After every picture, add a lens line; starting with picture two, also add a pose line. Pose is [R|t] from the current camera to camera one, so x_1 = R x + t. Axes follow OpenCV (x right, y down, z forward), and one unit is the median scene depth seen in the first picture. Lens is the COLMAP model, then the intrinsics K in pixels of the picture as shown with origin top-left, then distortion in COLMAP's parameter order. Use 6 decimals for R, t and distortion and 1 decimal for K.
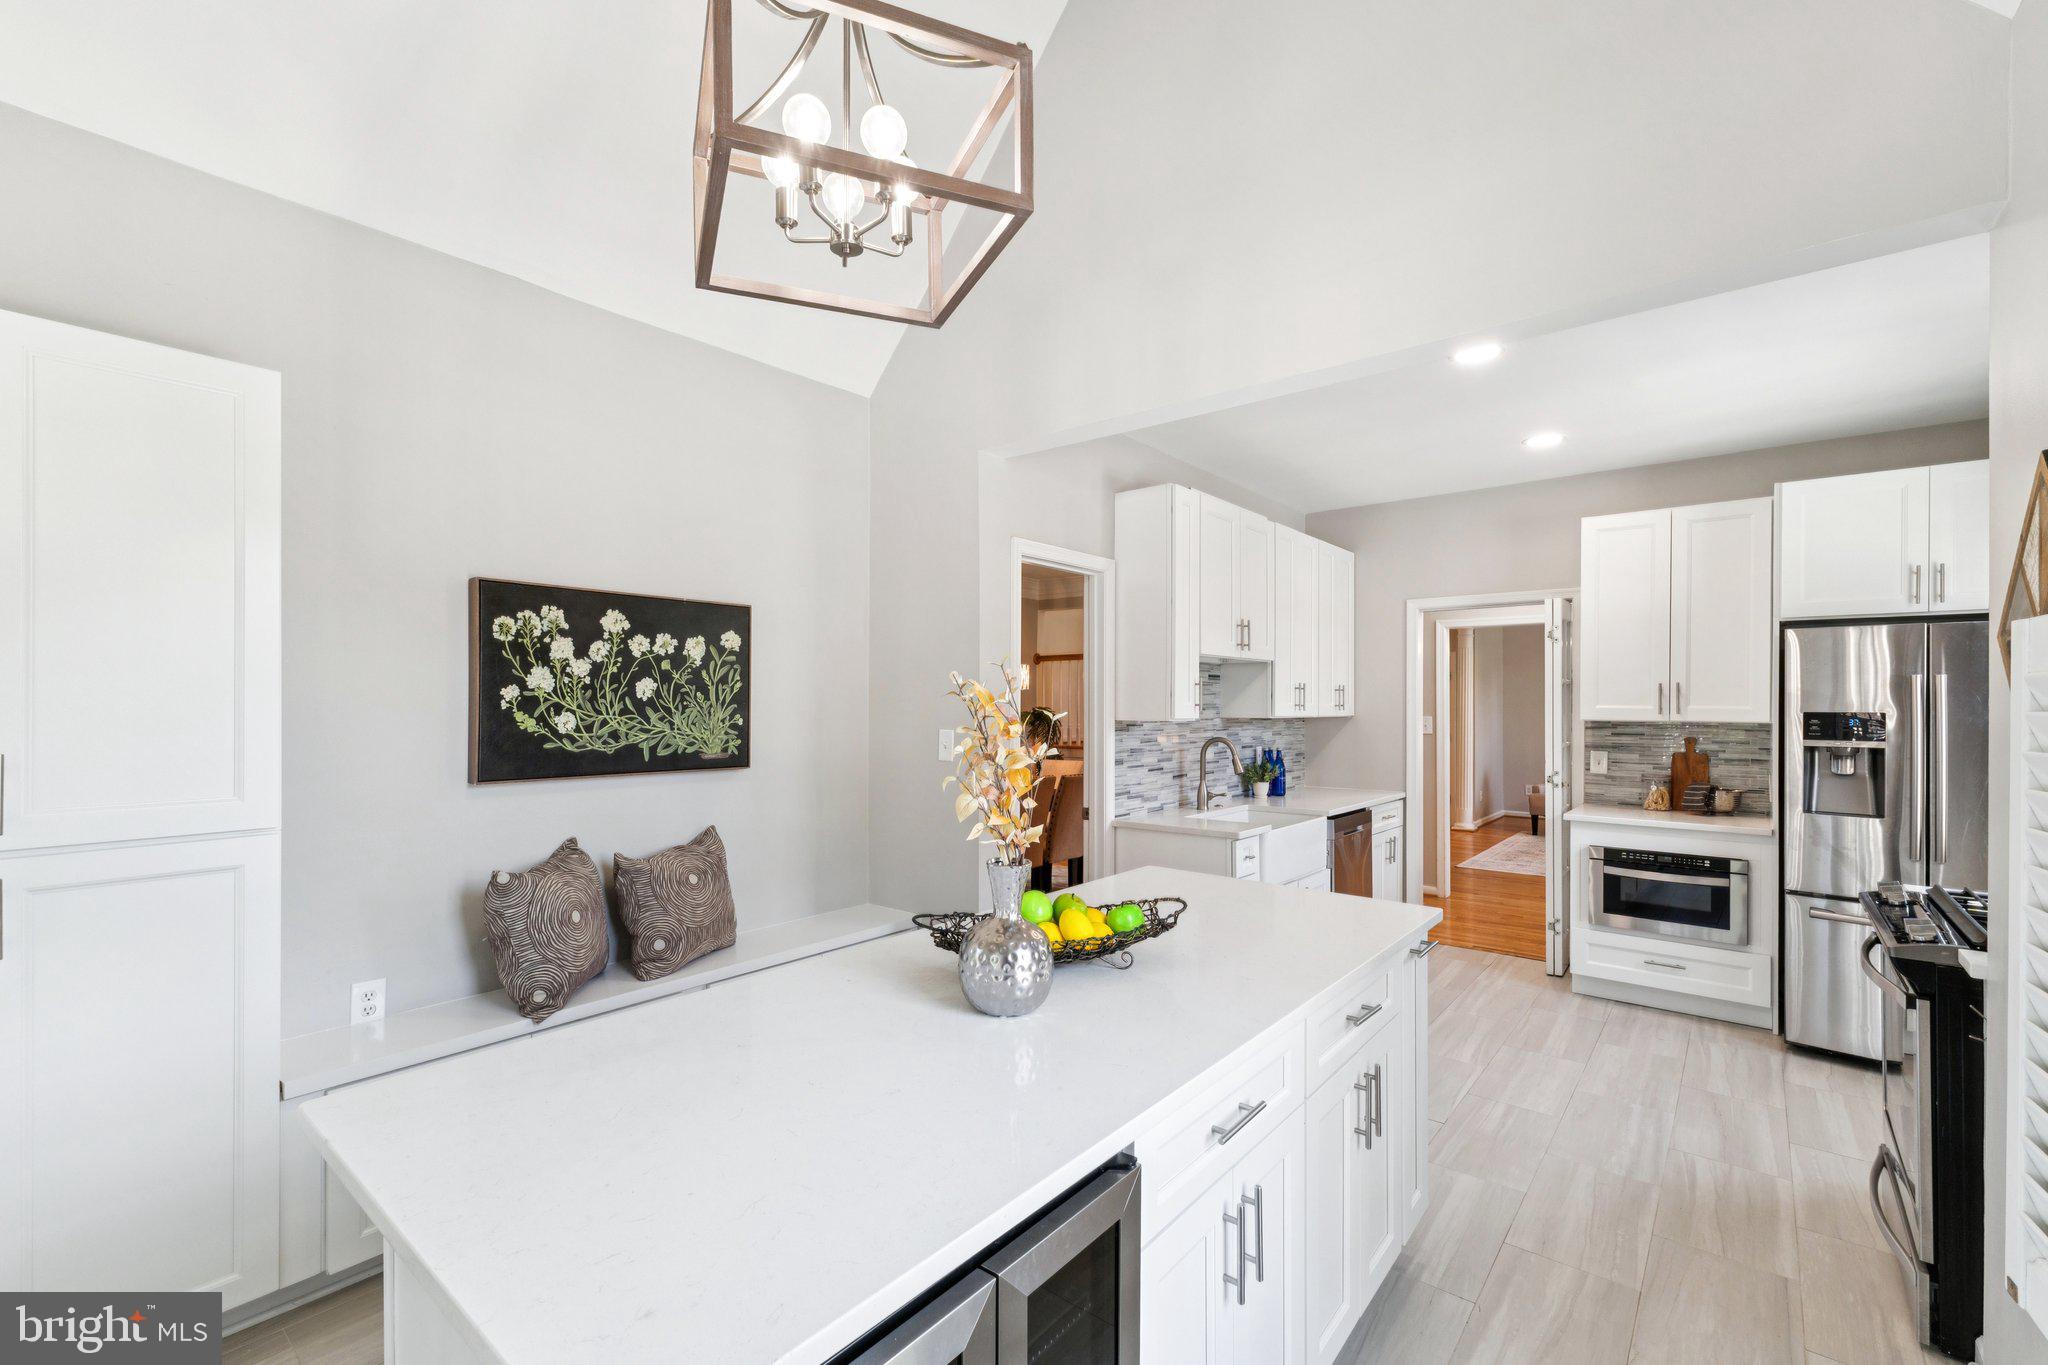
lens RADIAL K [[874.1, 0, 1028.4], [0, 874.1, 702.5], [0, 0, 1]] dist [0.001043, 0.000124]
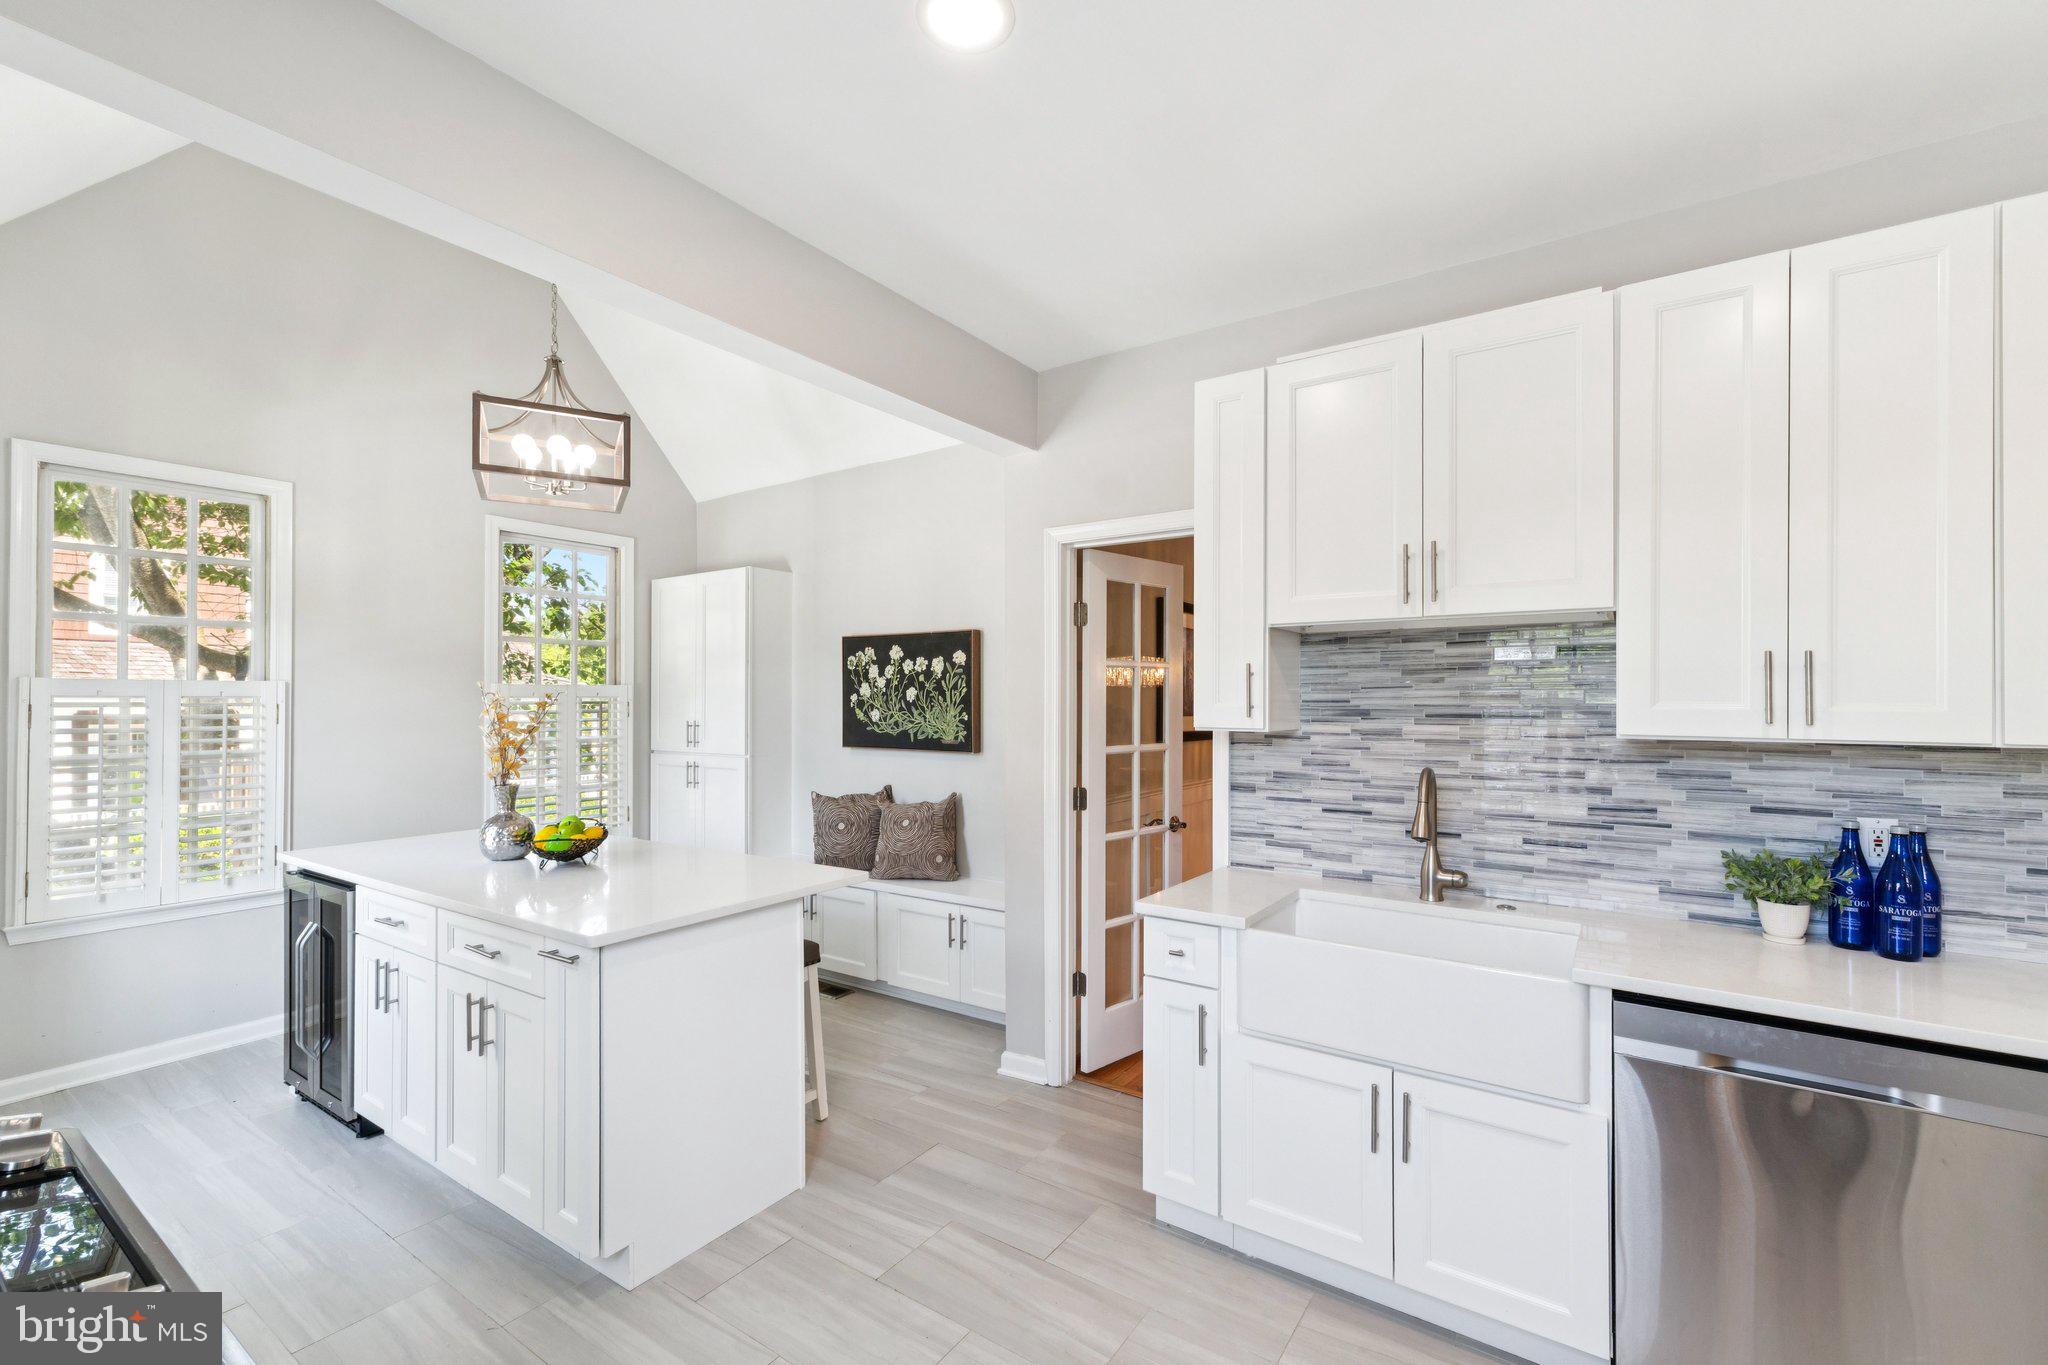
lens RADIAL K [[874.1, 0, 1028.4], [0, 874.1, 702.5], [0, 0, 1]] dist [0.001043, 0.000124]
pose [[0.084882, -0.001414, -0.996390, 1.089055], [0.000112, 0.999999, -0.001409, 0.000730], [0.996391, 0.000008, 0.084882, 1.061616]]
